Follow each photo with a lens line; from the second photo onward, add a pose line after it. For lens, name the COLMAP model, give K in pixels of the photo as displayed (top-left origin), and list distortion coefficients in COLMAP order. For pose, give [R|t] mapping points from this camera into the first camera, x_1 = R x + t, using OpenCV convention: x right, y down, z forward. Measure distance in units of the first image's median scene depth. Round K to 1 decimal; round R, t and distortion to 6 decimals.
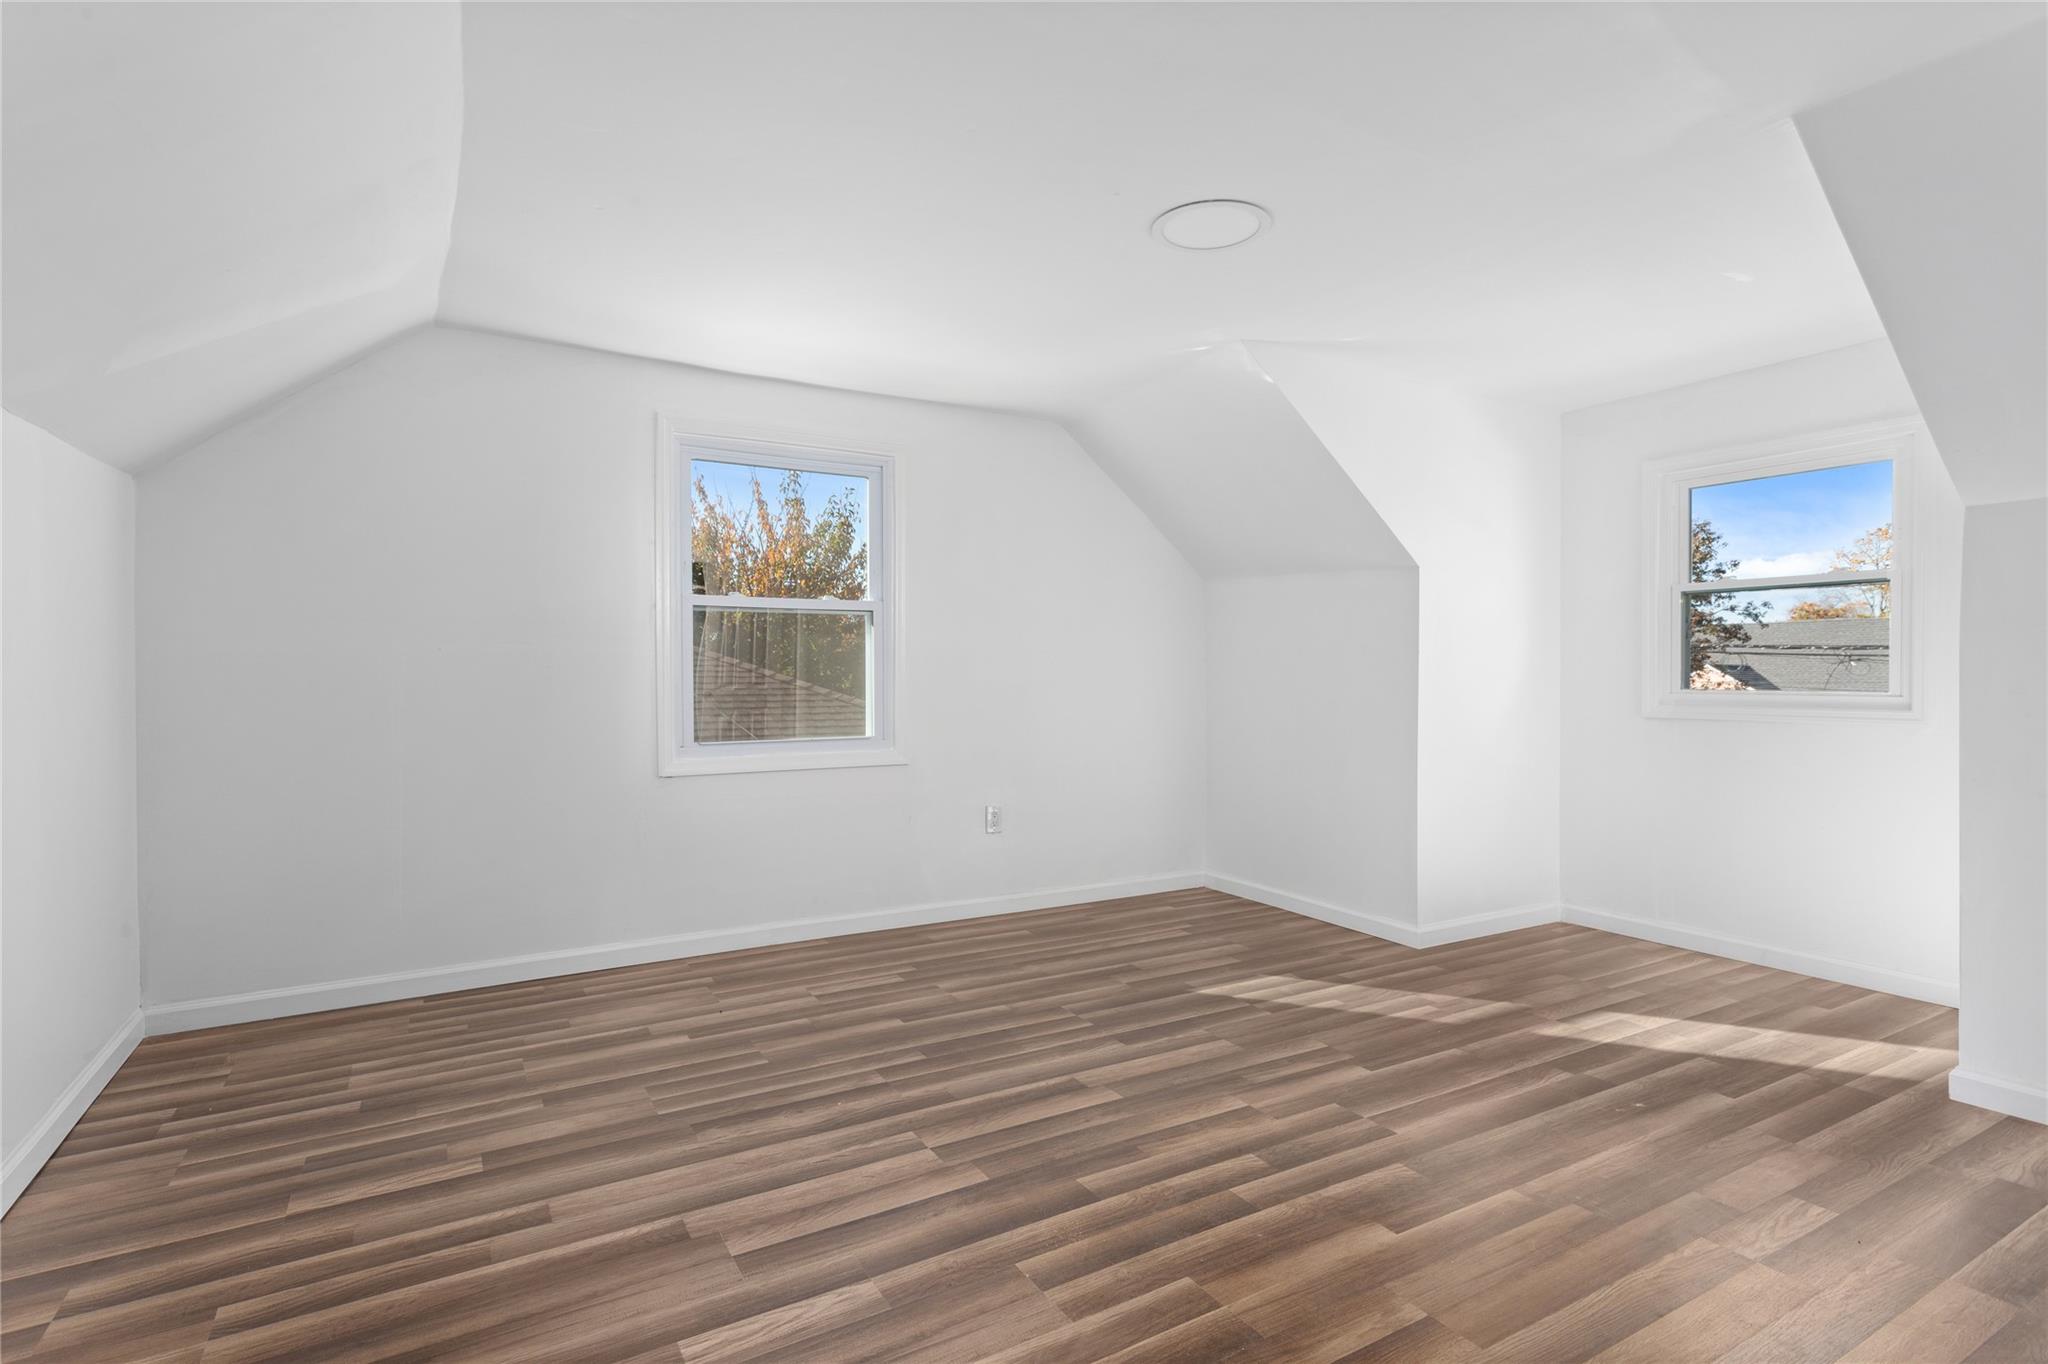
lens RADIAL K [[1000.7, 0, 1024.5], [0, 1000.7, 678.0], [0, 0, 1]] dist [-0.000979, -0.001509]
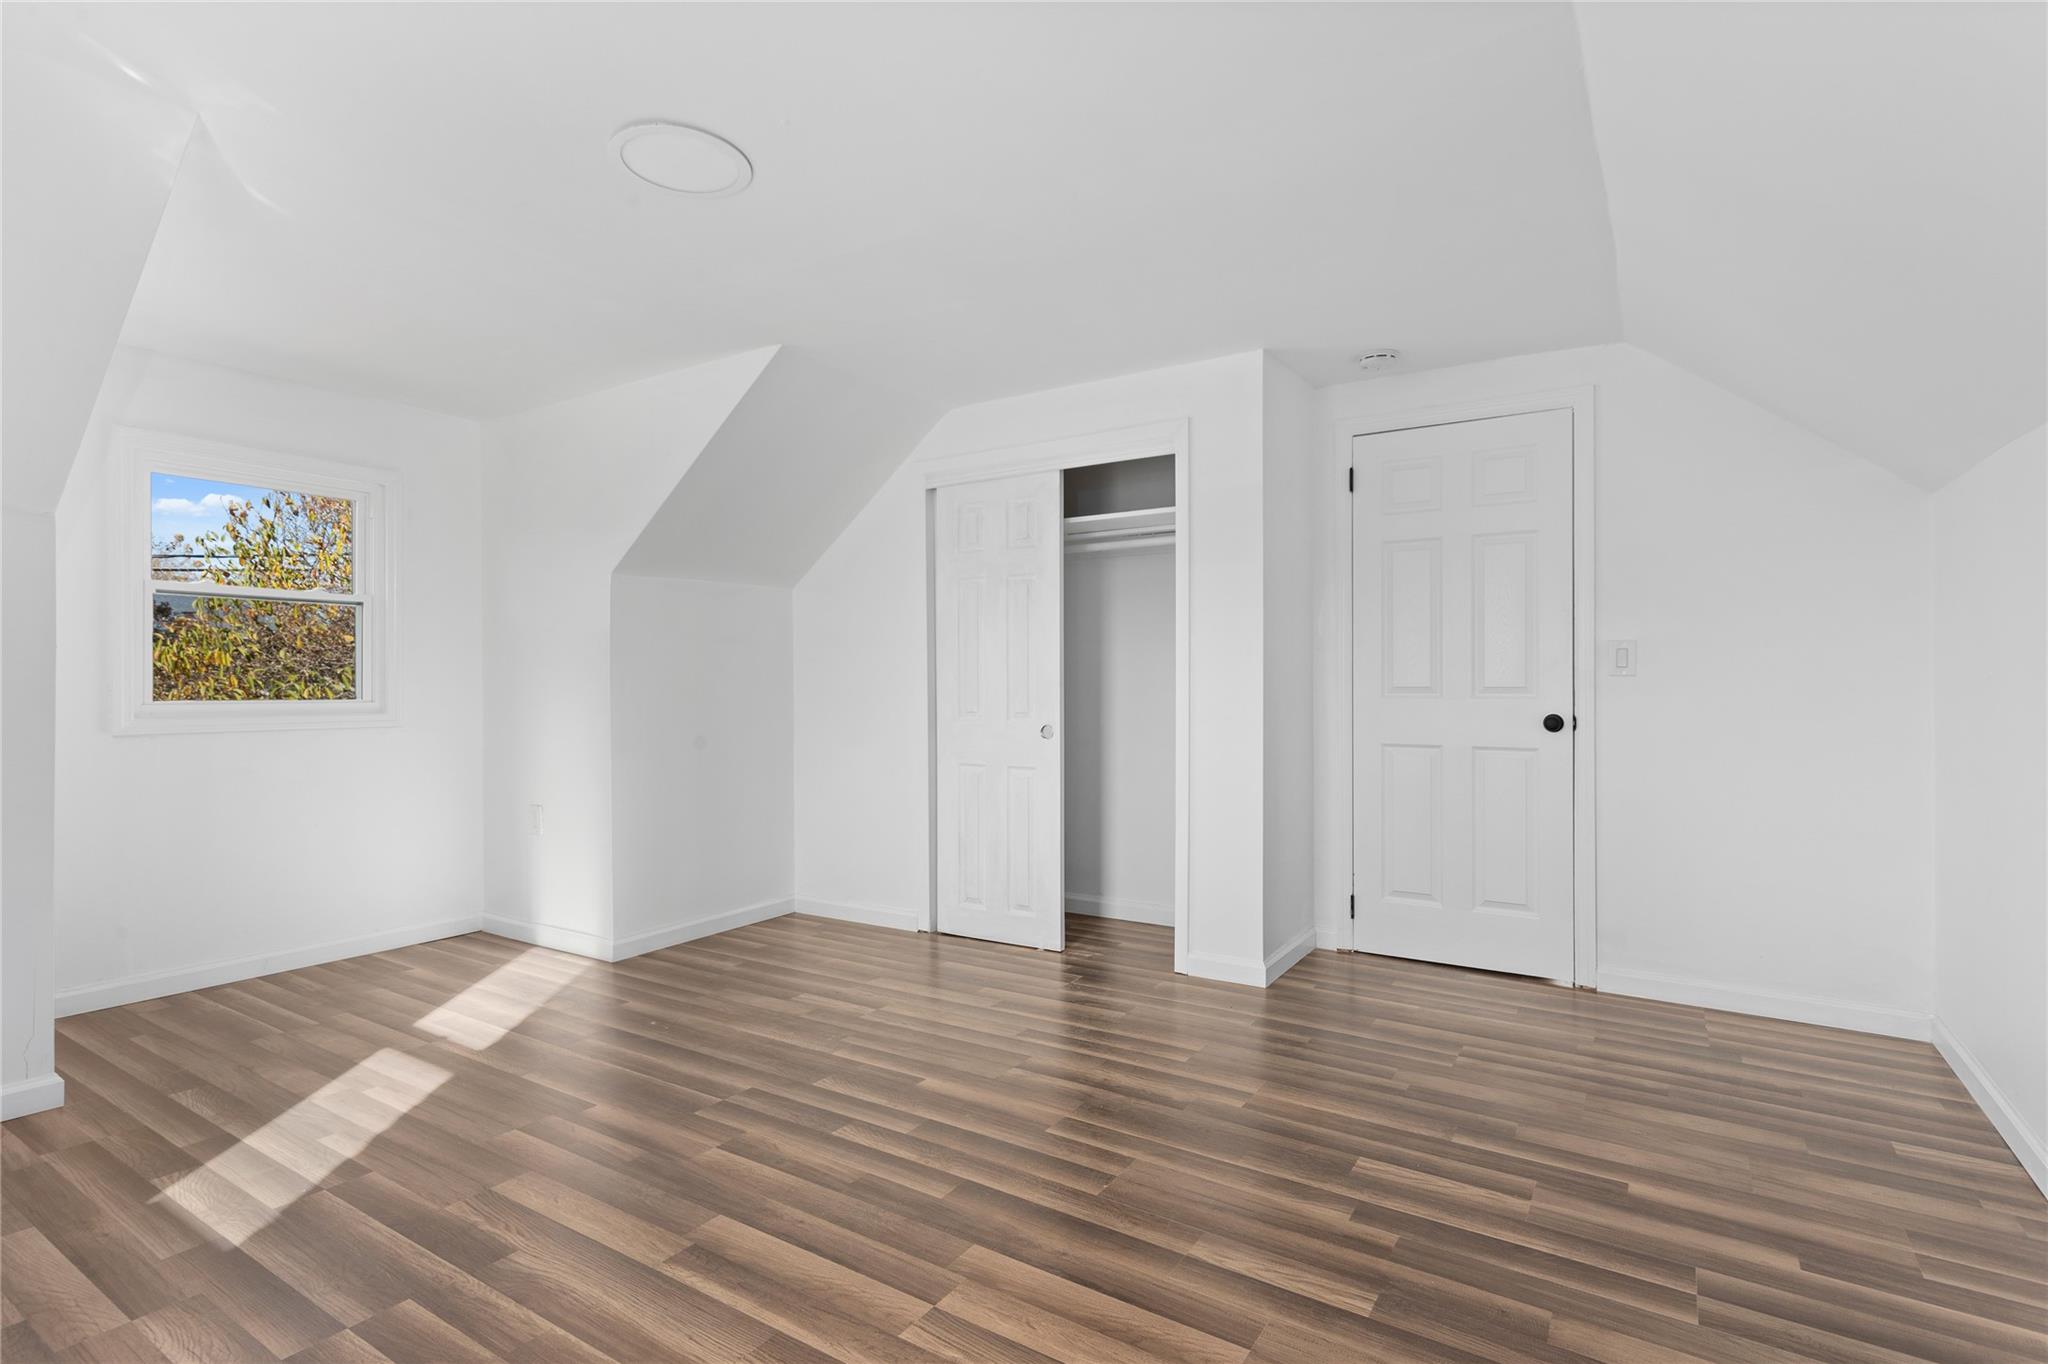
lens RADIAL K [[1000.7, 0, 1028.1], [0, 1000.7, 683.6], [0, 0, 1]] dist [-0.000979, -0.001509]
pose [[-0.452366, 0.003534, 0.891826, -0.736366], [0.008446, 0.999964, 0.000321, 0.005350], [-0.891793, 0.007678, -0.452379, 1.178195]]
